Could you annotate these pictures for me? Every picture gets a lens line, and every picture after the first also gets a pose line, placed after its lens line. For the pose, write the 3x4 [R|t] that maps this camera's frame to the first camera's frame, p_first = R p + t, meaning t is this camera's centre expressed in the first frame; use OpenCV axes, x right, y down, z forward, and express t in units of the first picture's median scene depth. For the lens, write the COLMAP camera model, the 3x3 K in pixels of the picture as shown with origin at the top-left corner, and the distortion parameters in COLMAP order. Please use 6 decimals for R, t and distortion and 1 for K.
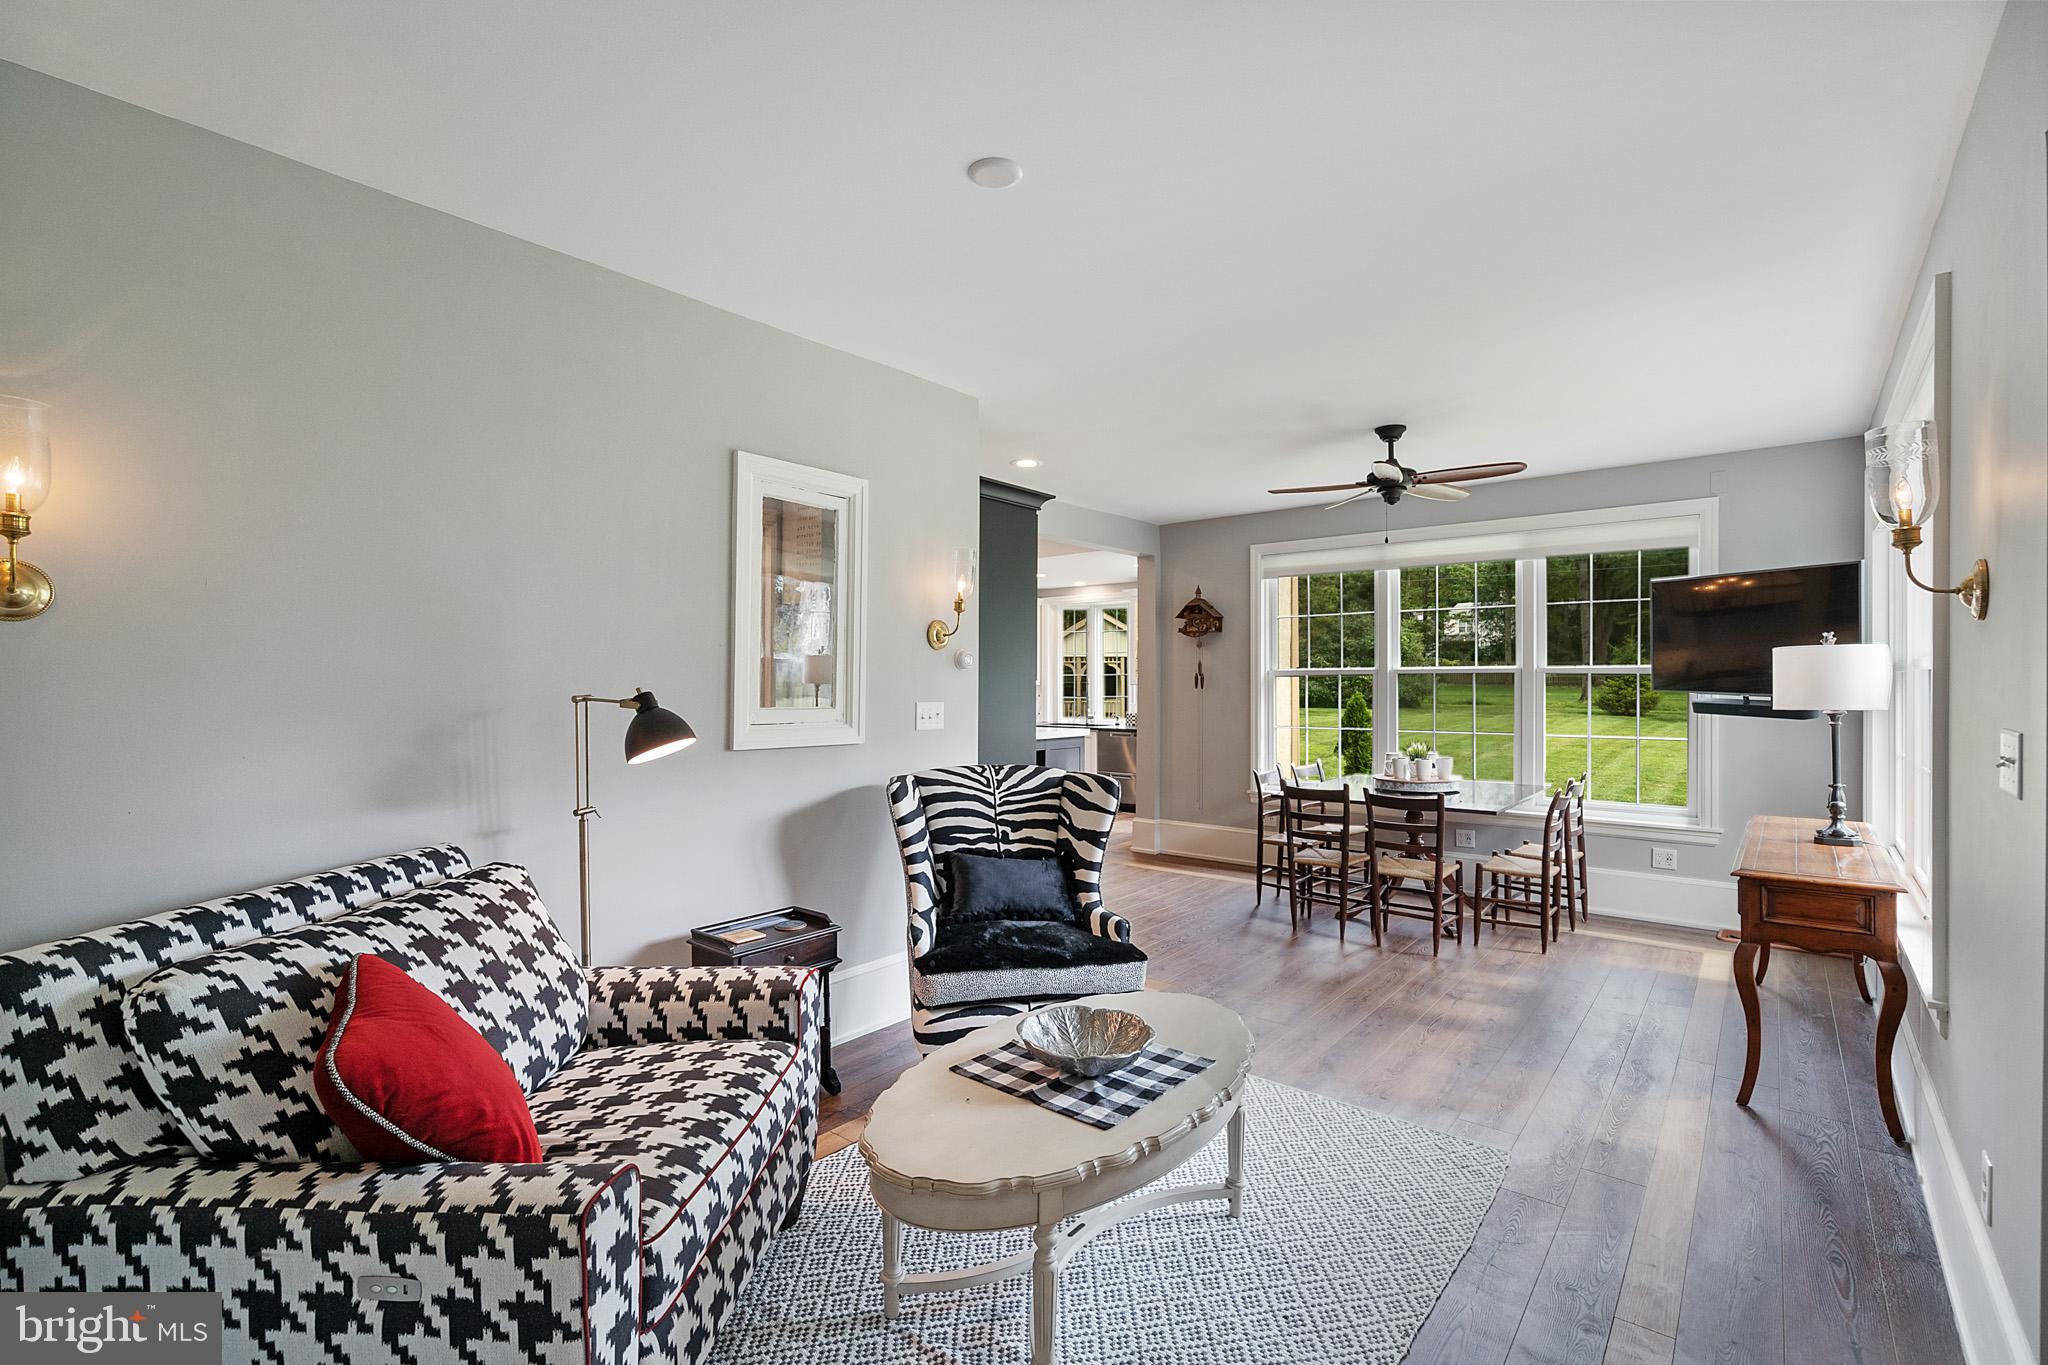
lens RADIAL K [[930.7, 0, 1018.1], [0, 930.7, 690.9], [0, 0, 1]] dist [-0.001161, -0.000051]
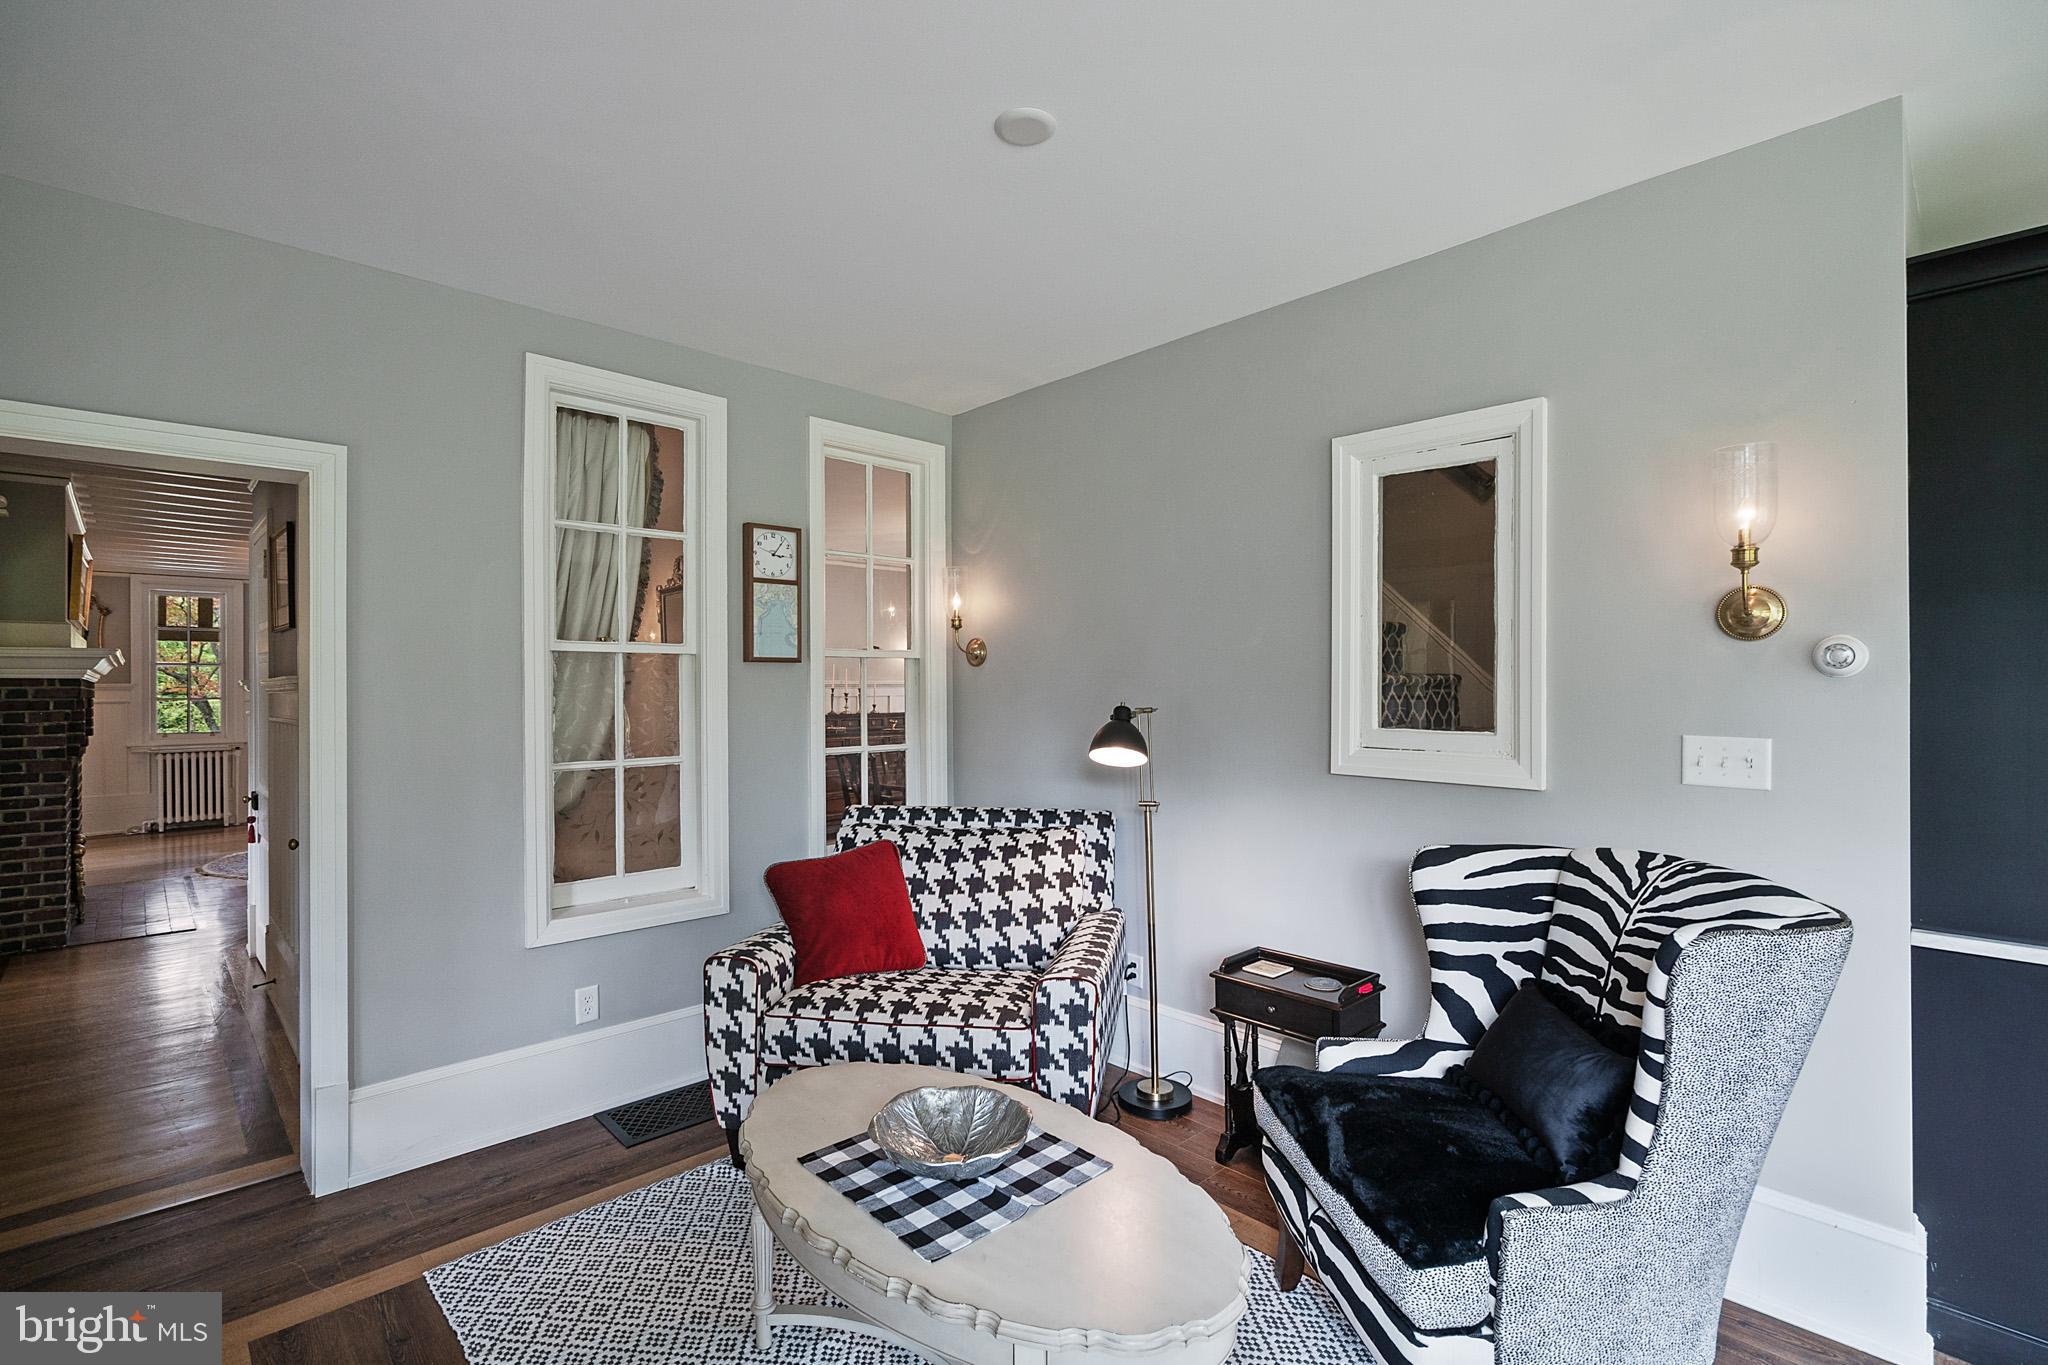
lens RADIAL K [[930.7, 0, 1018.1], [0, 930.7, 690.9], [0, 0, 1]] dist [-0.001161, -0.000051]
pose [[-0.126003, 0.000475, -0.992030, 0.556933], [-0.007945, 0.999967, 0.001488, -0.013764], [0.991998, 0.008069, -0.125995, 0.724384]]
